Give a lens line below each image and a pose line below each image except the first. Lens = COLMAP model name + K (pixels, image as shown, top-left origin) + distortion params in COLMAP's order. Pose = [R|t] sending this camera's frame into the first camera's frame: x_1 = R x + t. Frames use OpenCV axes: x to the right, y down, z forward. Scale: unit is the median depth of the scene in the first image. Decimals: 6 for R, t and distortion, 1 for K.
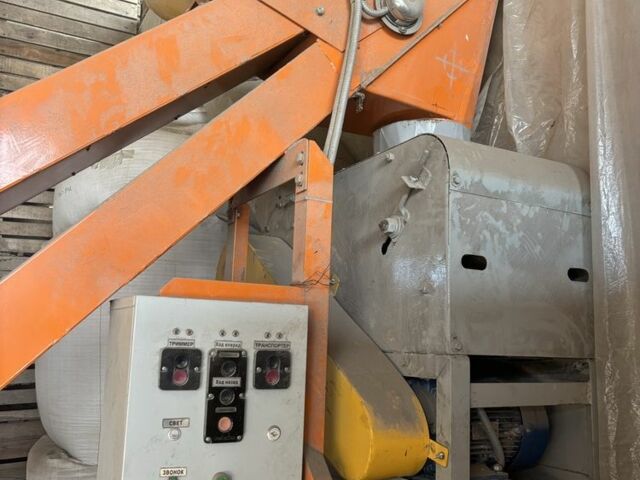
lens RADIAL K [[625.1, 0, 328.7], [0, 625.1, 239.0], [0, 0, 1]] dist [0.089102, -0.162348]
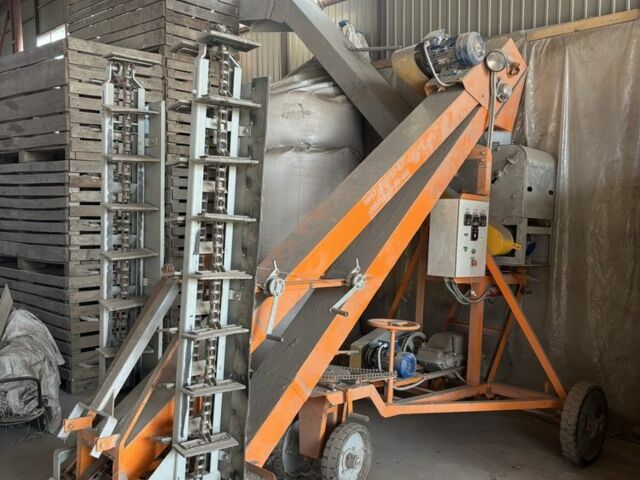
lens RADIAL K [[651.6, 0, 319.7], [0, 651.6, 241.5], [0, 0, 1]] dist [0.093908, -0.183089]
pose [[0.959050, 0.005960, 0.283175, -1.631453], [-0.060680, 0.980889, 0.184865, -0.238957], [-0.276661, -0.194478, 0.941083, -1.773257]]
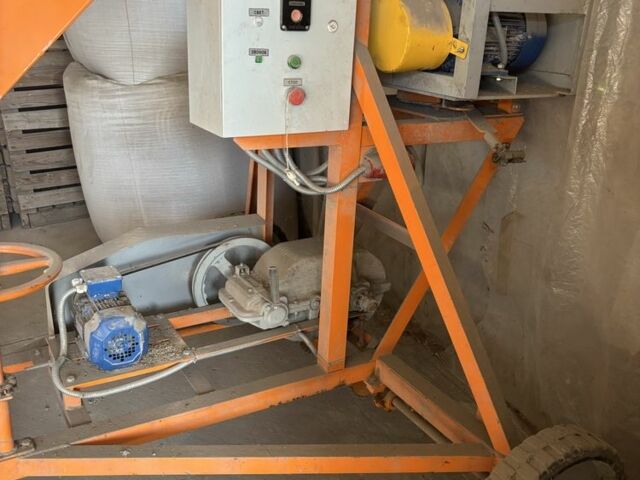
lens RADIAL K [[639.6, 0, 326.4], [0, 639.6, 239.3], [0, 0, 1]] dist [0.003151, 0.025815]
pose [[0.999026, -0.002312, 0.044053, -0.129845], [-0.019866, 0.868051, 0.496077, 0.041602], [-0.039388, -0.496469, 0.867160, -0.241959]]
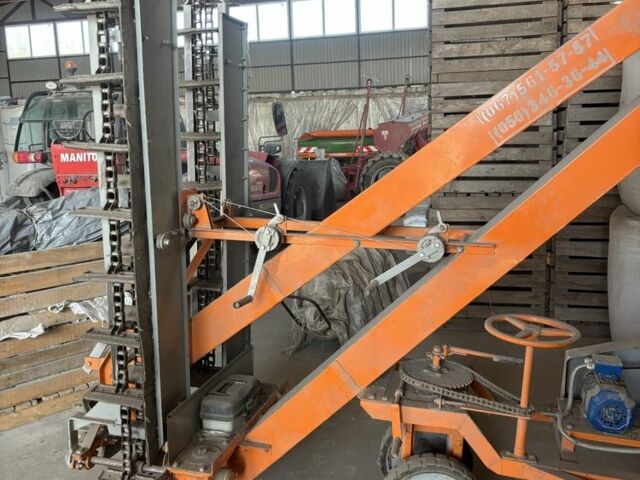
lens RADIAL K [[639.6, 0, 326.4], [0, 639.6, 239.3], [0, 0, 1]] dist [0.003151, 0.025815]
pose [[0.722562, 0.101801, -0.683769, 0.048506], [0.111387, 0.959030, 0.260488, -0.072745], [0.682273, -0.264382, 0.681619, -0.683719]]
